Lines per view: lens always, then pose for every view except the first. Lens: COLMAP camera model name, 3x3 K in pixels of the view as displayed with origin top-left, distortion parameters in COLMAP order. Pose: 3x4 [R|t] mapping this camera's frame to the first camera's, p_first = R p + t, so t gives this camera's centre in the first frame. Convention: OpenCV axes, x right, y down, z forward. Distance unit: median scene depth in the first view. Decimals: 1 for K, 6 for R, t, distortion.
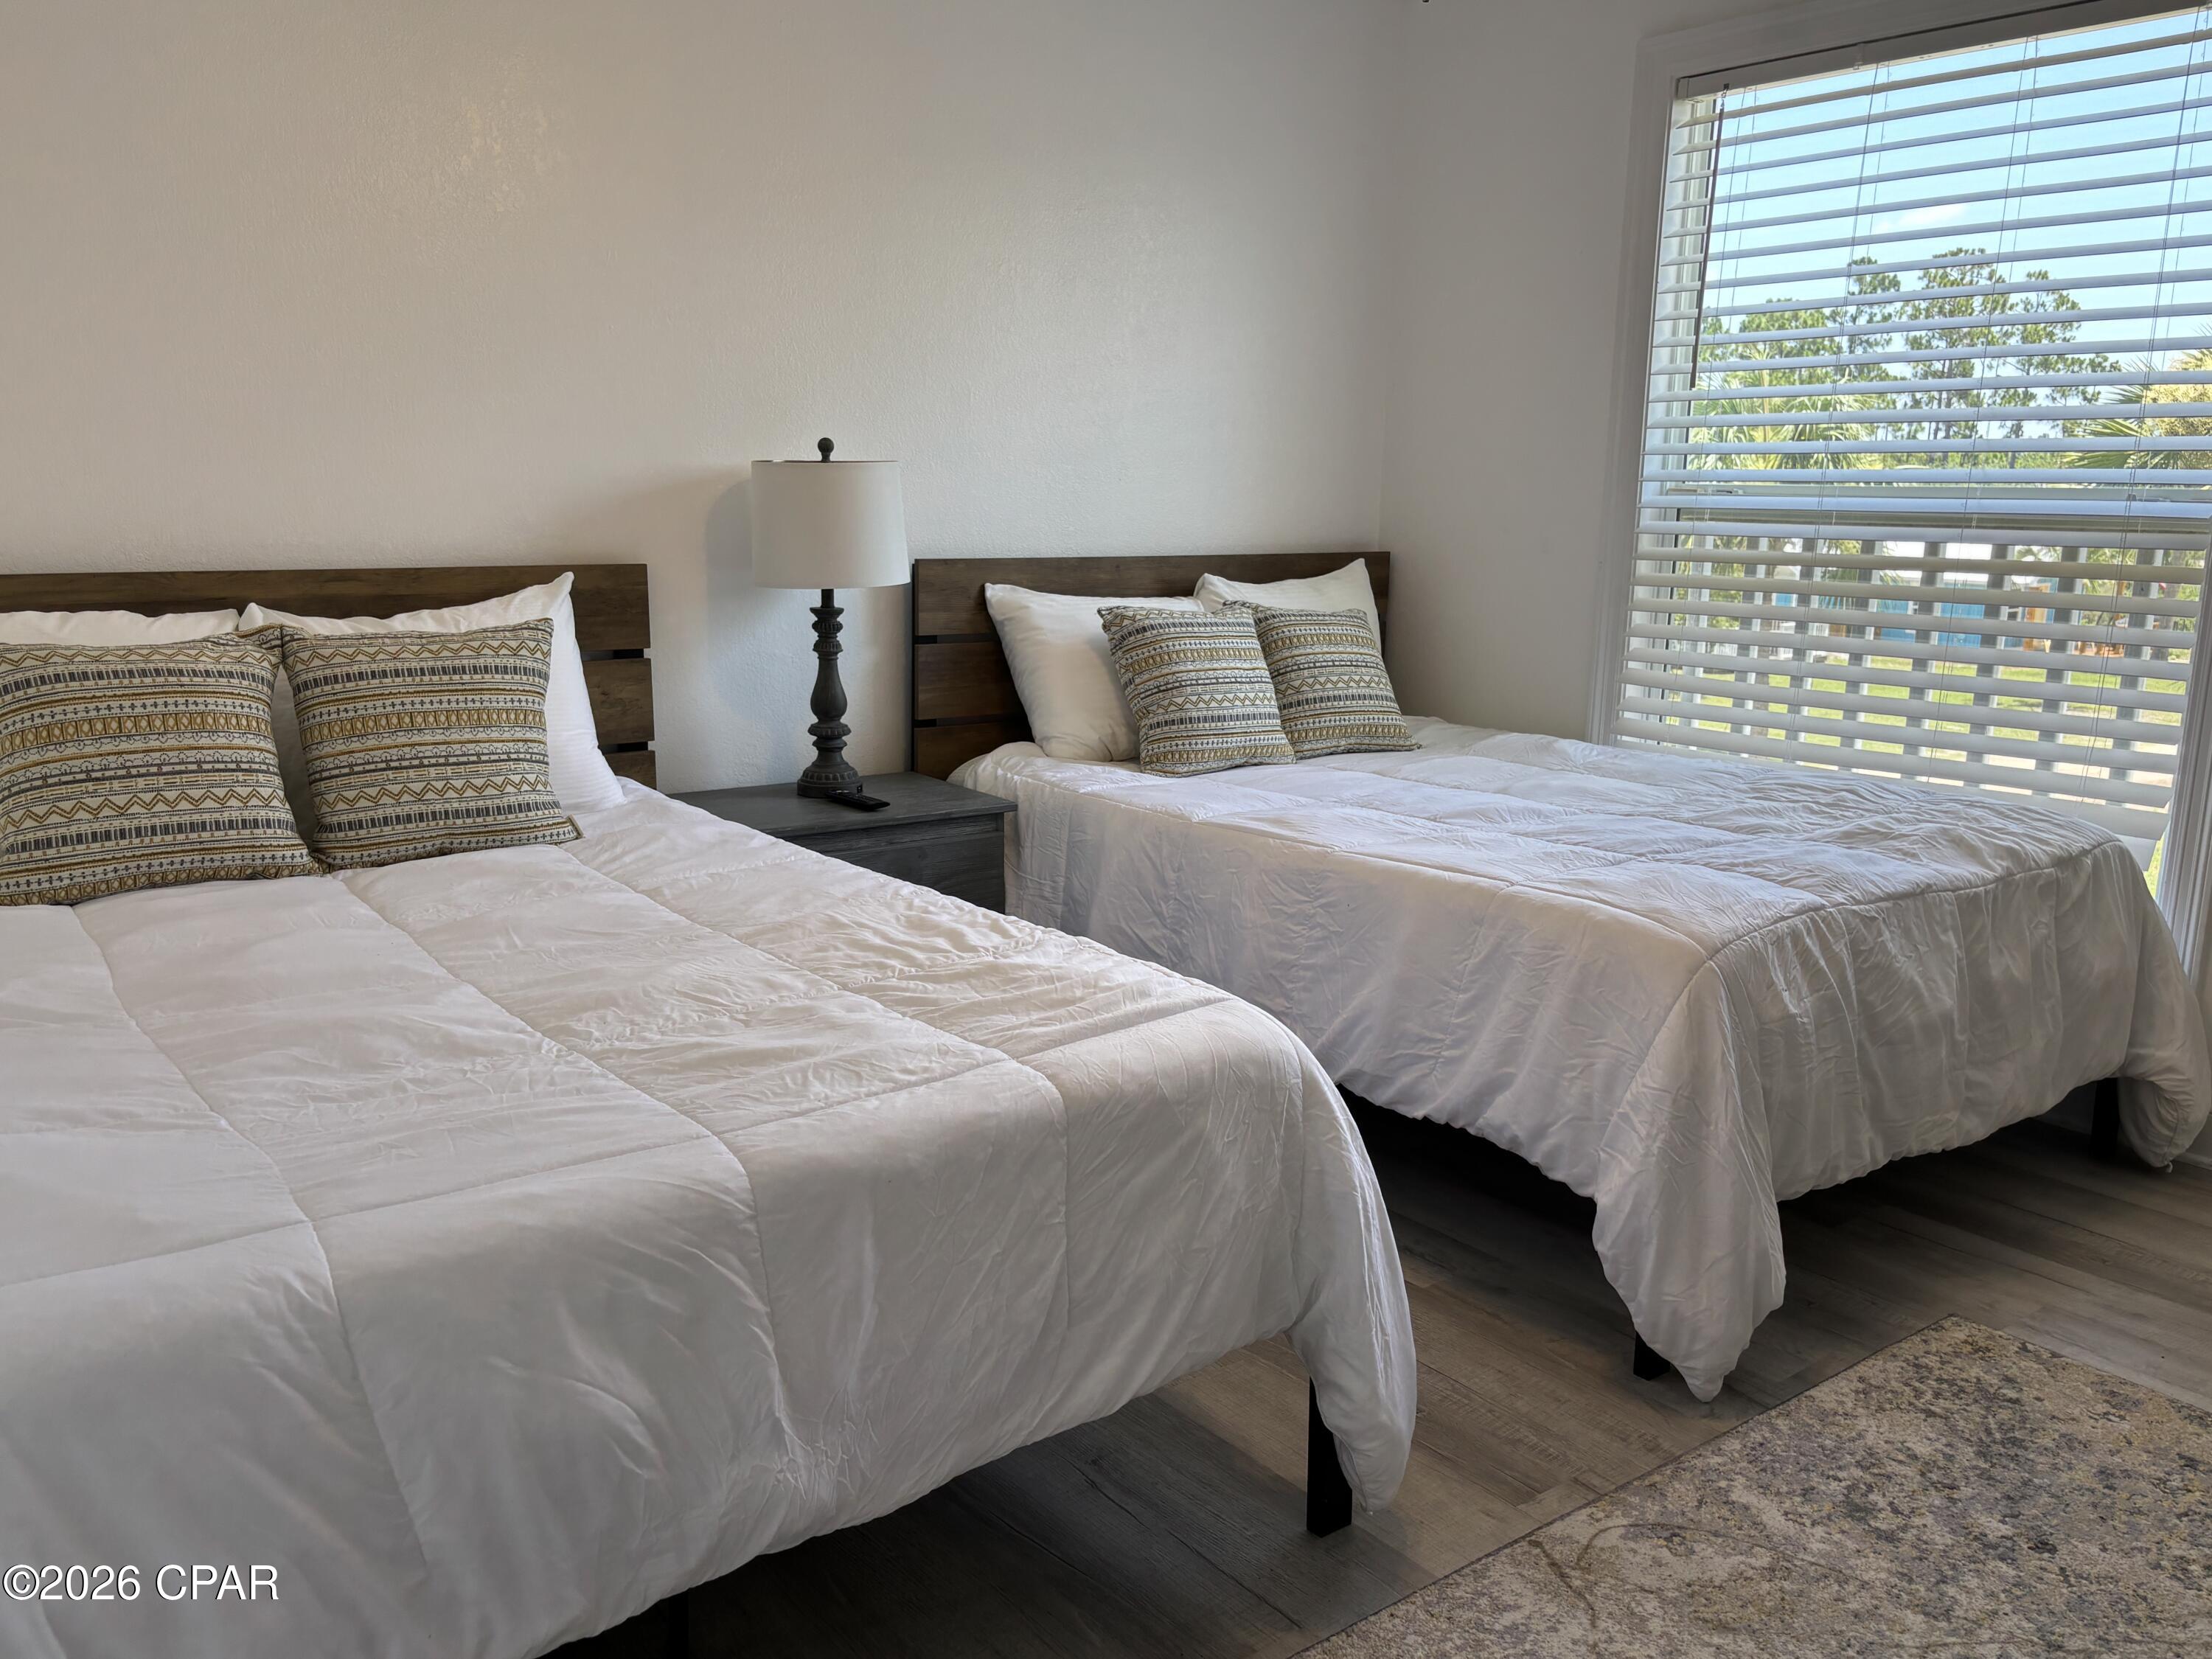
lens RADIAL K [[1726.0, 0, 1106.6], [0, 1726.0, 846.4], [0, 0, 1]] dist [-0.007273, 0.004315]
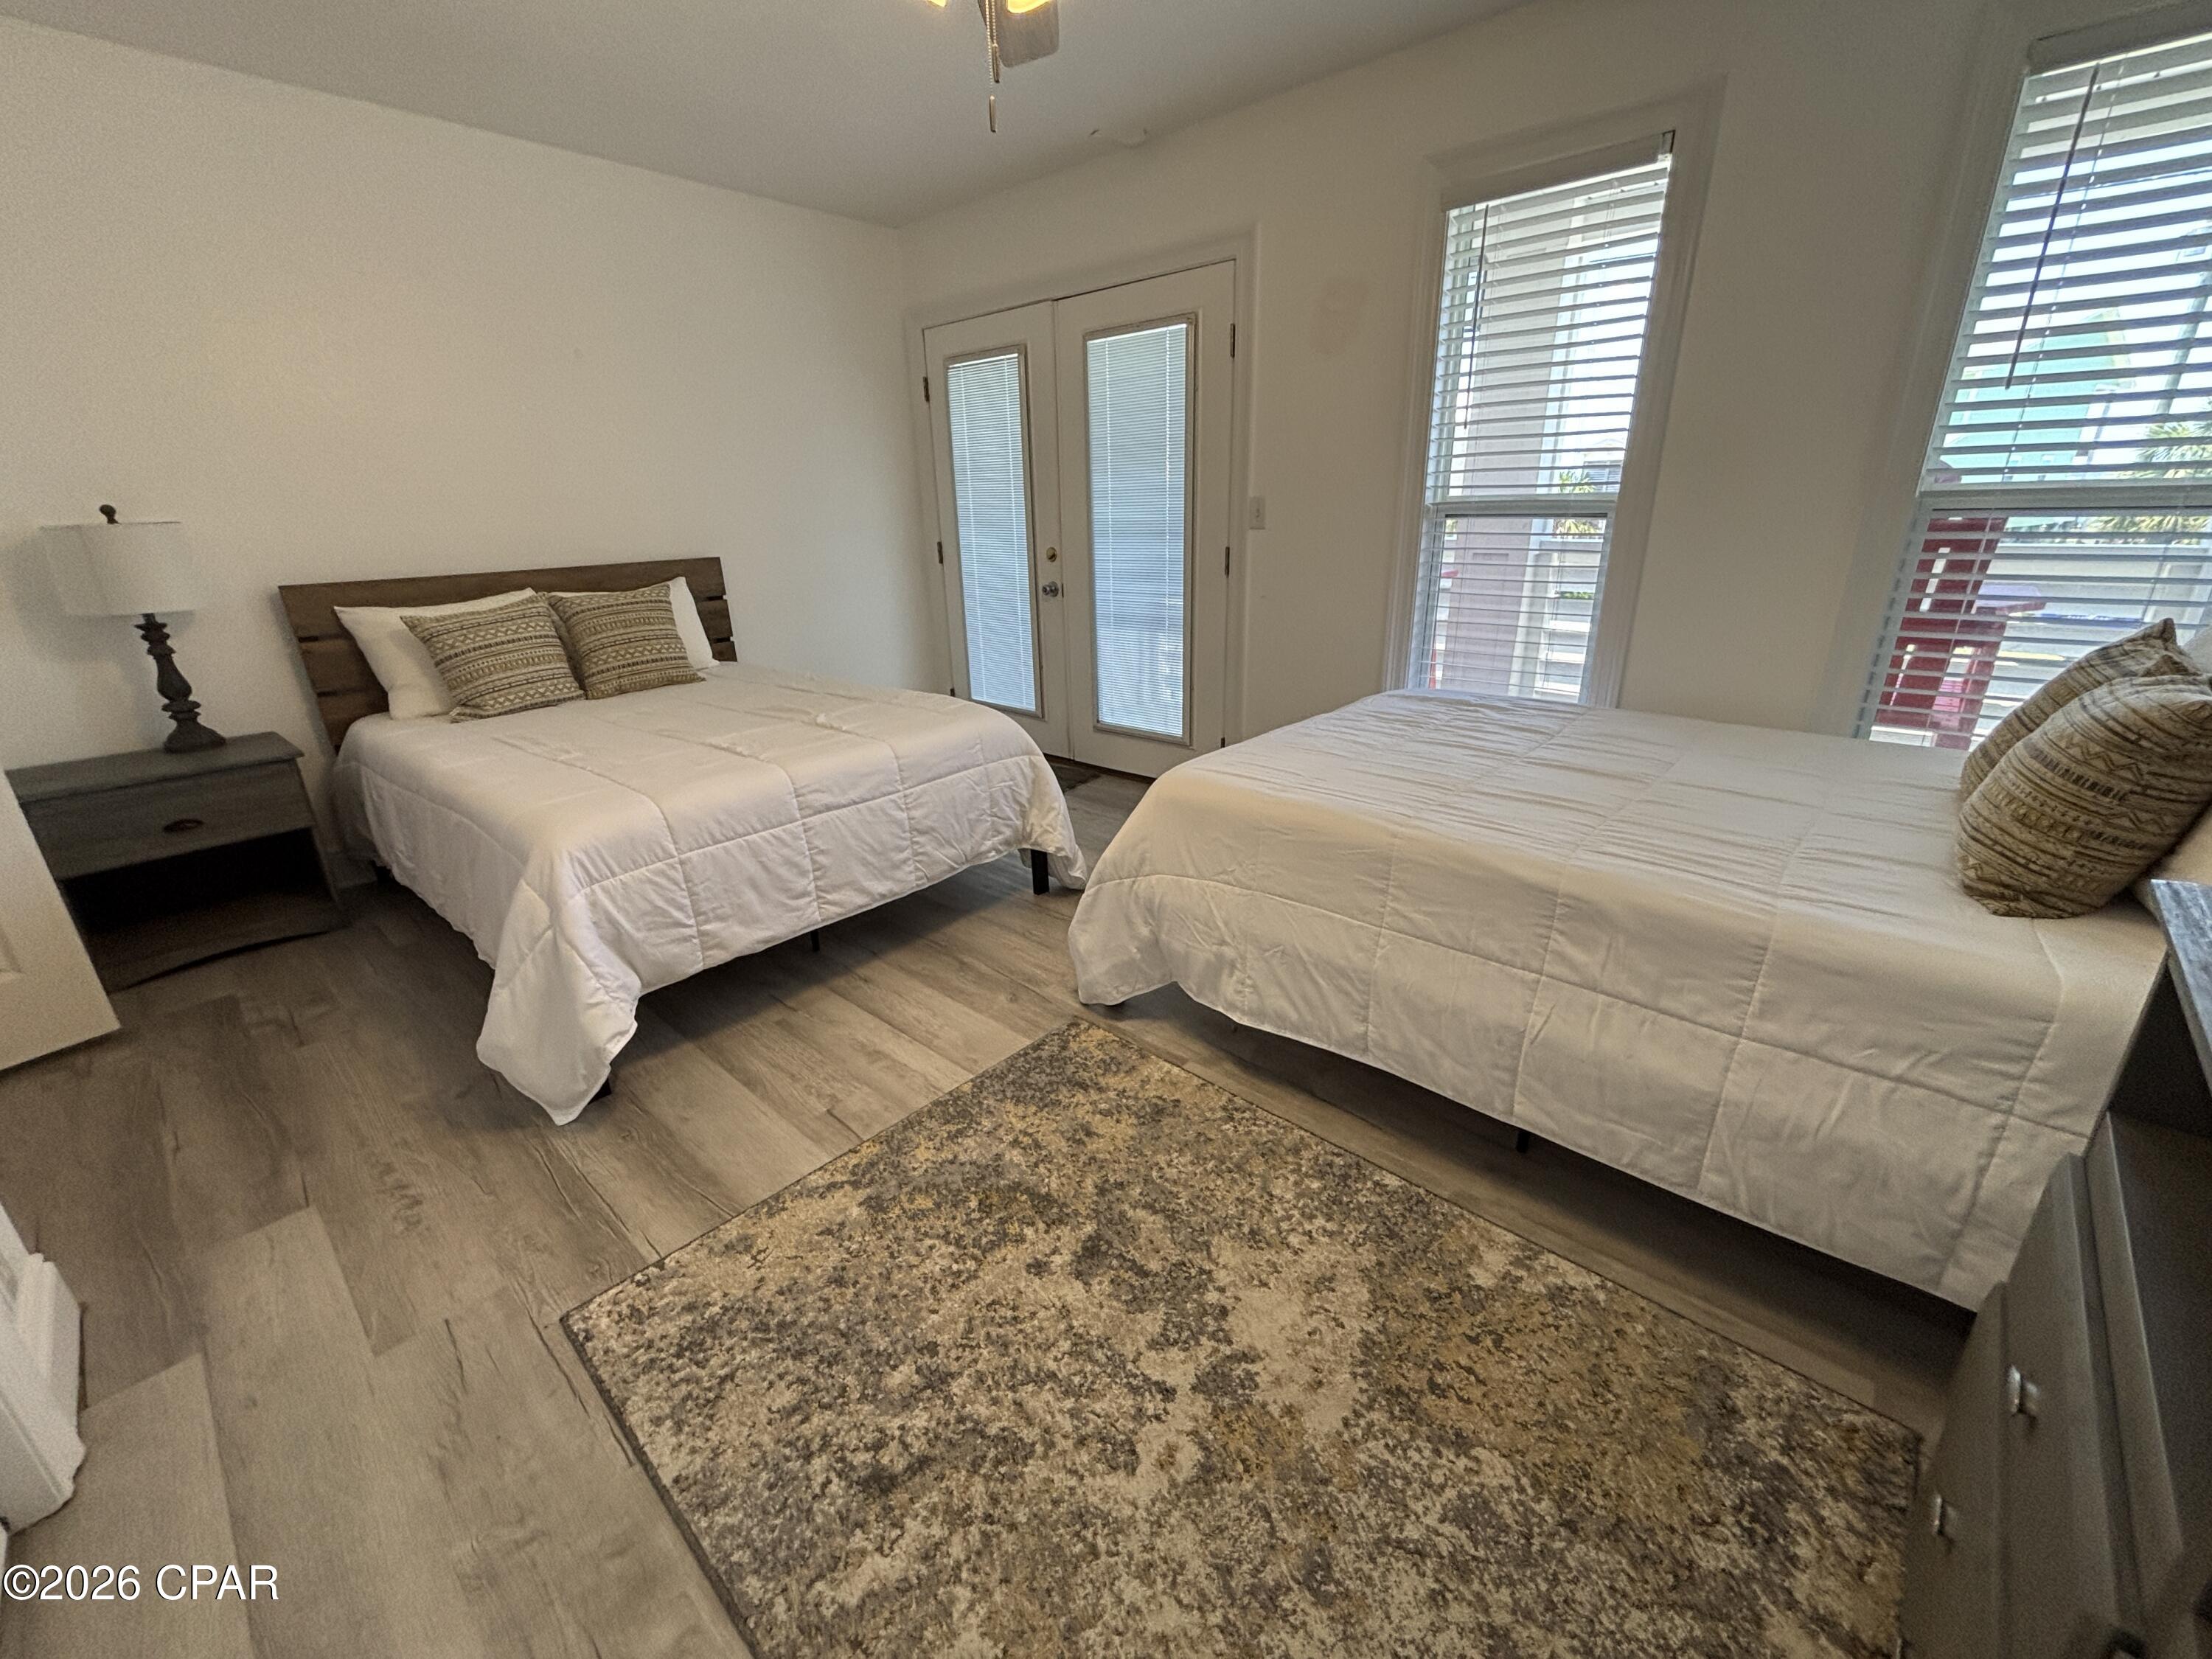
lens RADIAL K [[894.7, 0, 1103.0], [0, 894.7, 825.6], [0, 0, 1]] dist [0.000091, 0.001150]
pose [[-0.173029, -0.353776, 0.919186, 0.023554], [0.214849, 0.897230, 0.385769, -0.155005], [-0.961198, 0.264236, -0.079238, 0.659807]]
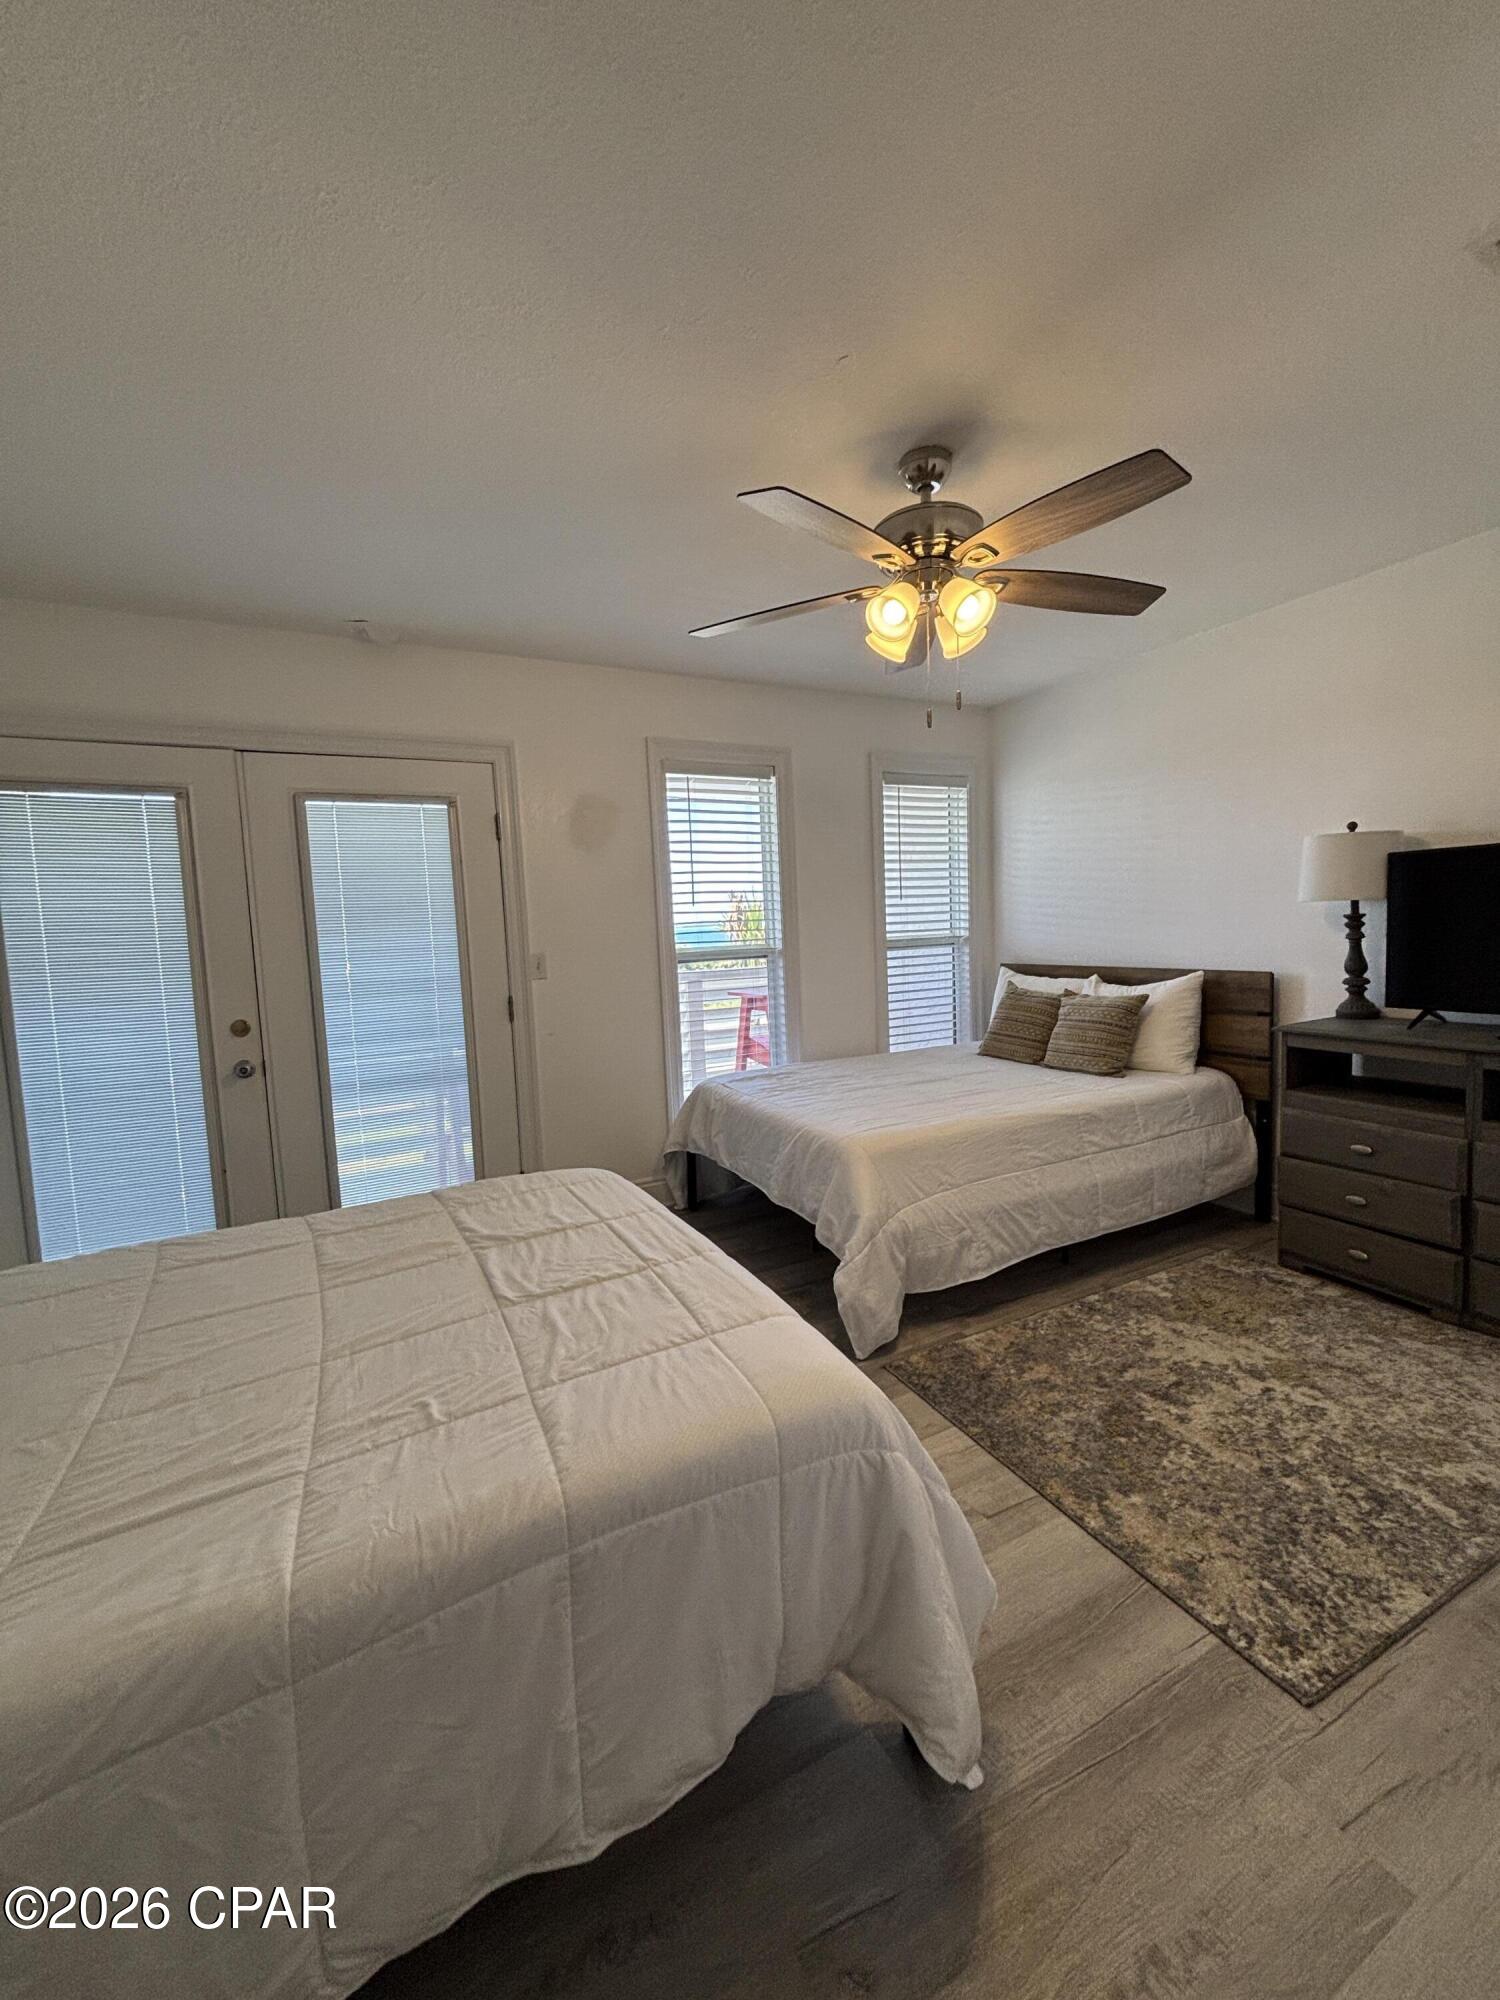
lens RADIAL K [[809.0, 0, 755.6], [0, 809.0, 1004.8], [0, 0, 1]] dist [0.000091, 0.001150]
pose [[-0.983714, -0.001199, 0.179739, 0.771597], [0.052229, 0.954923, 0.292223, -0.331906], [-0.171987, 0.296851, -0.939308, 1.466050]]
